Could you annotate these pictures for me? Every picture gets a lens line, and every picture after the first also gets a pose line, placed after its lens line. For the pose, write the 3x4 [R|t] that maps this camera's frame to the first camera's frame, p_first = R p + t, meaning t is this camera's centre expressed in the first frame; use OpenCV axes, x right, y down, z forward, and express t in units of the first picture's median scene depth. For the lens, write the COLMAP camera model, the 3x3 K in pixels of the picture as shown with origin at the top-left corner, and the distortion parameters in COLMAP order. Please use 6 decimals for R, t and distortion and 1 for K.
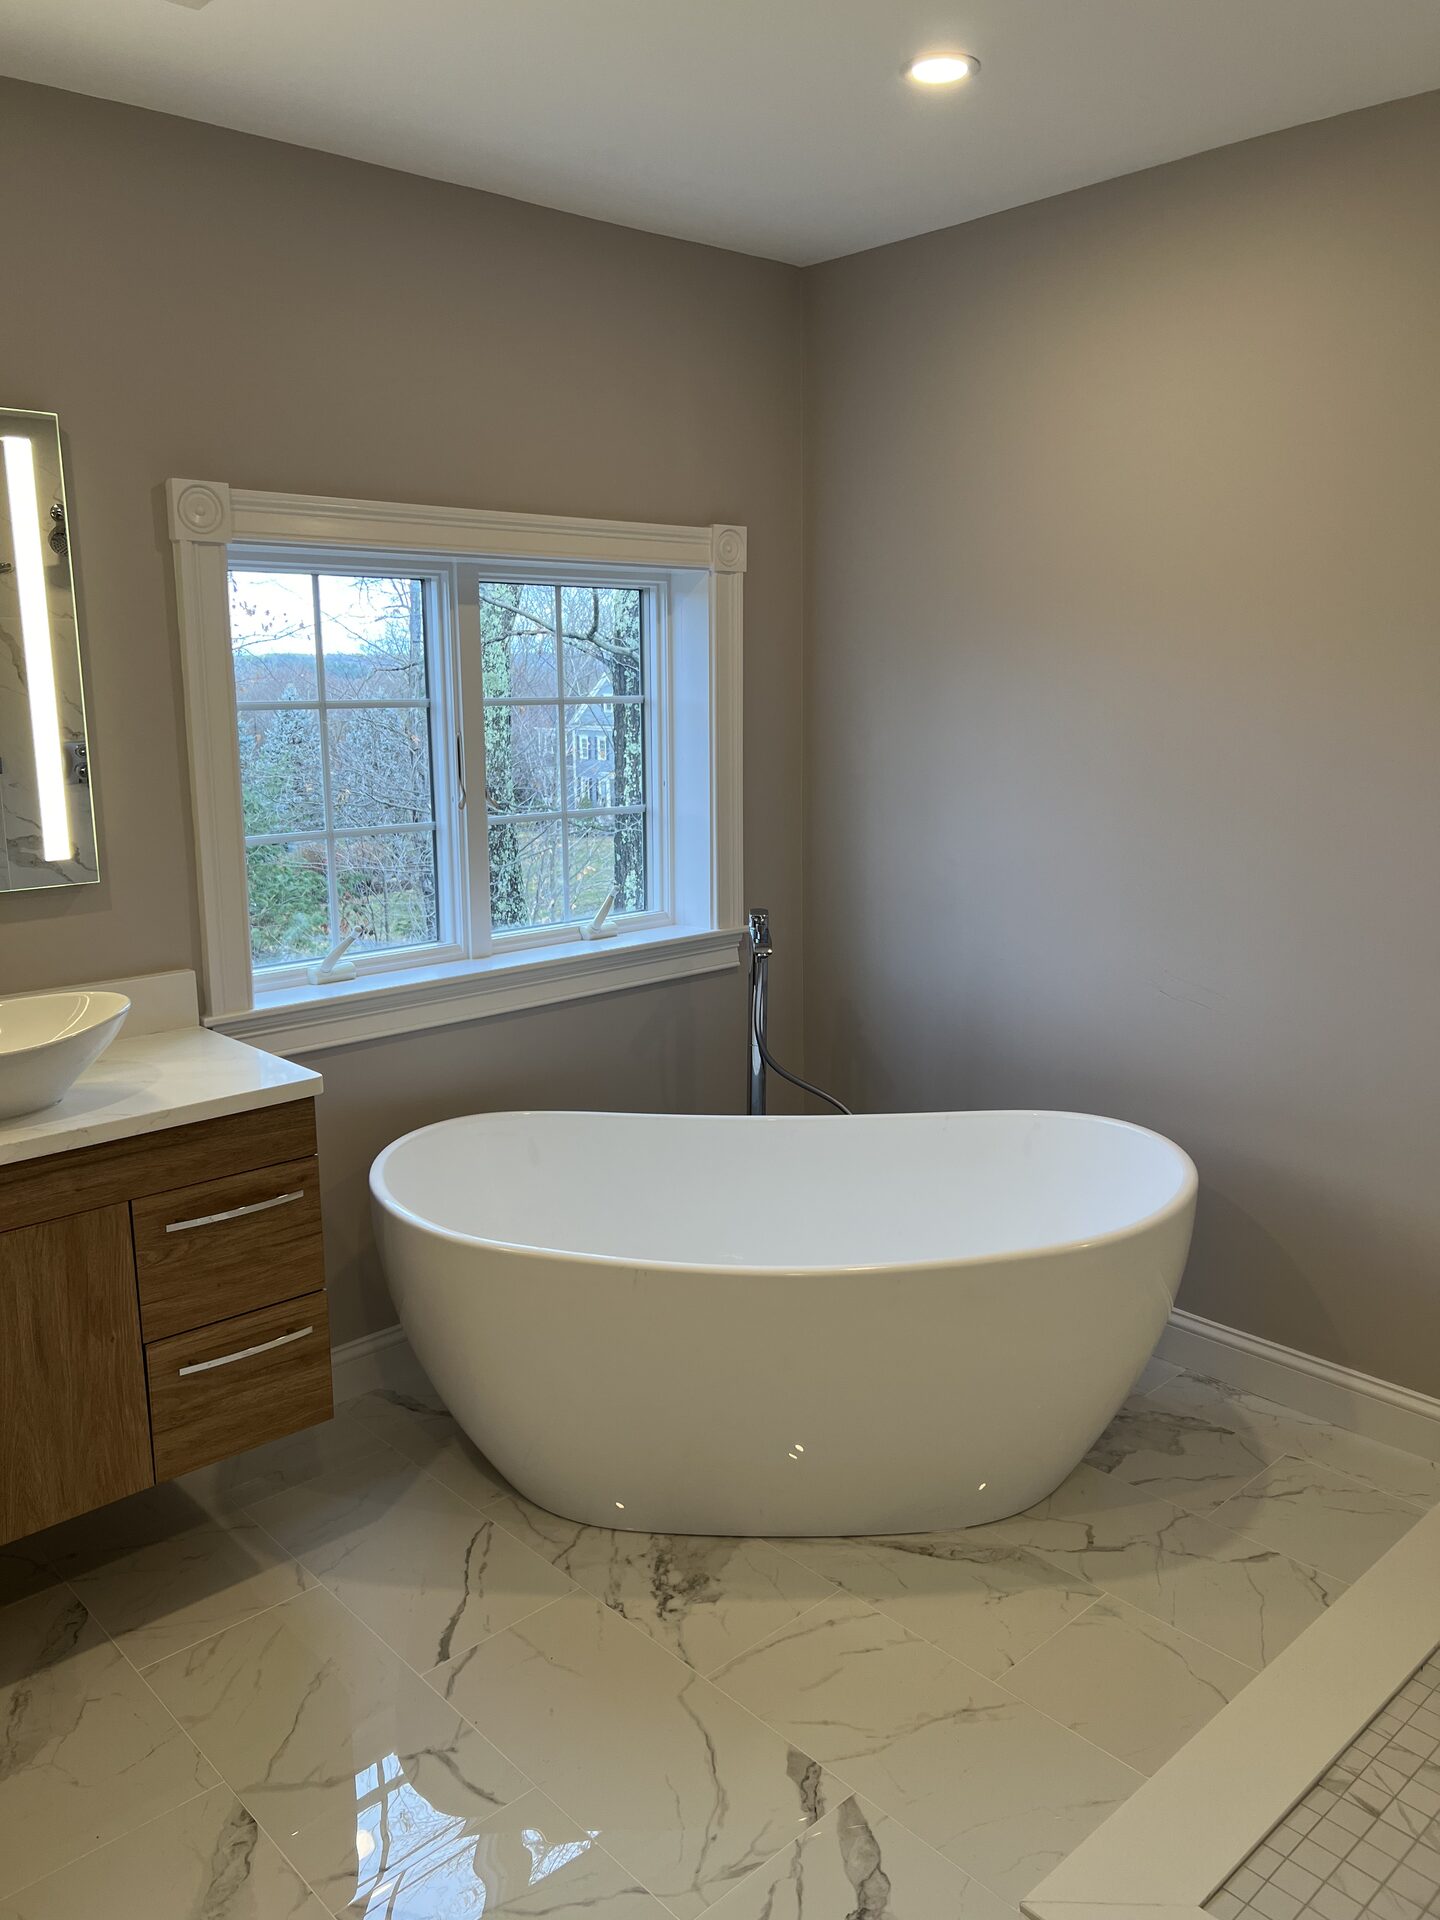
lens RADIAL K [[1450.6, 0, 719.2], [0, 1450.6, 939.7], [0, 0, 1]] dist [0.053708, -0.061281]
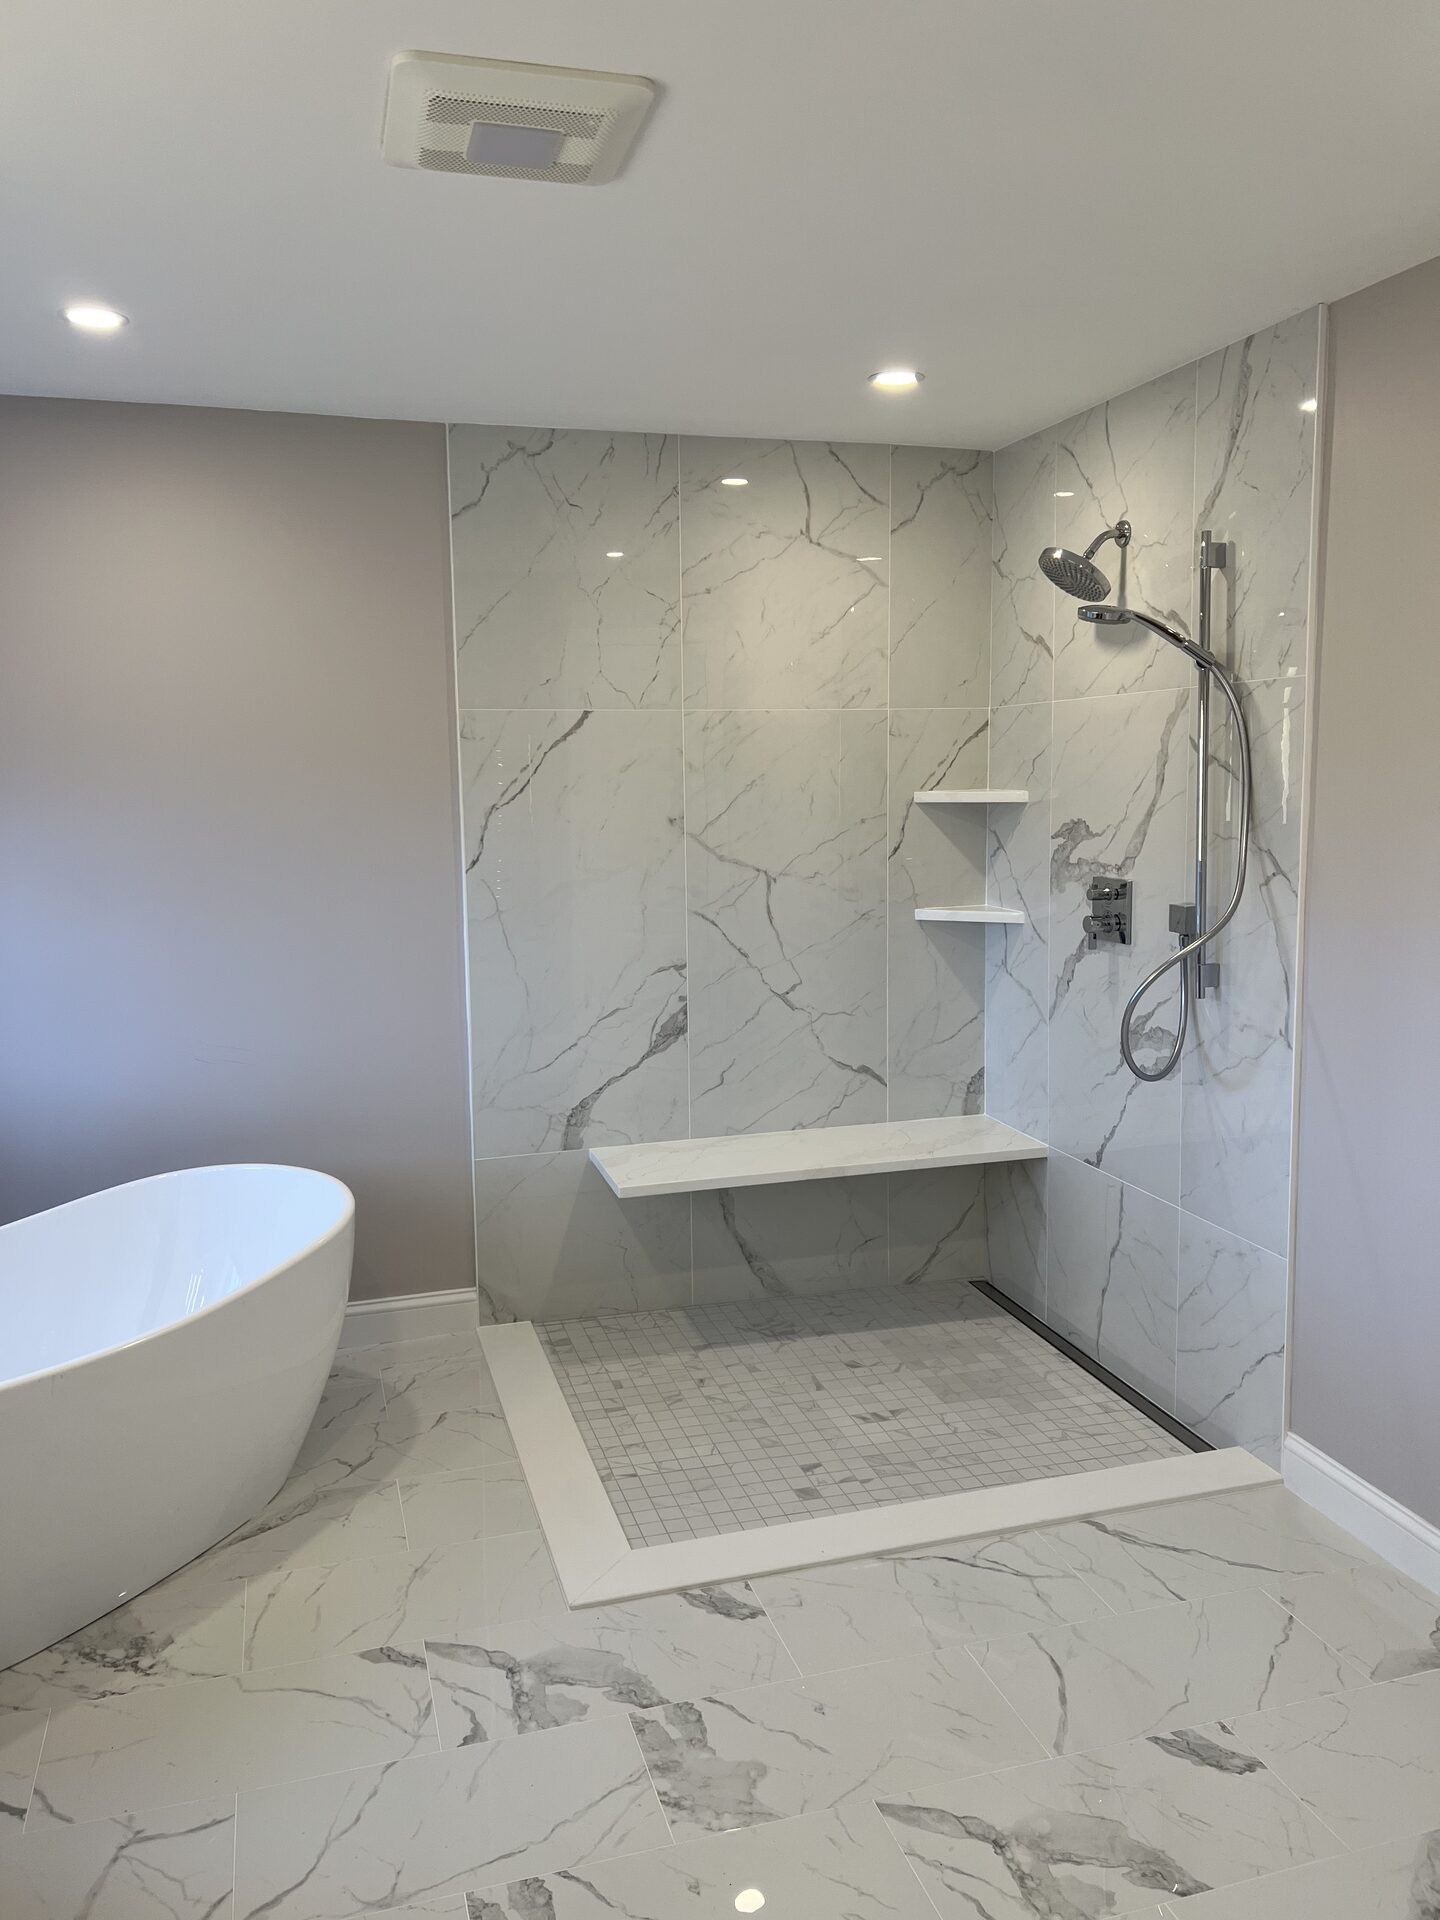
lens RADIAL K [[1450.6, 0, 719.2], [0, 1450.6, 939.7], [0, 0, 1]] dist [0.053708, -0.061281]
pose [[0.436735, -0.101336, 0.893865, -0.771611], [0.167212, 0.985464, 0.030022, -0.038615], [-0.883913, 0.136353, 0.447331, 0.060700]]
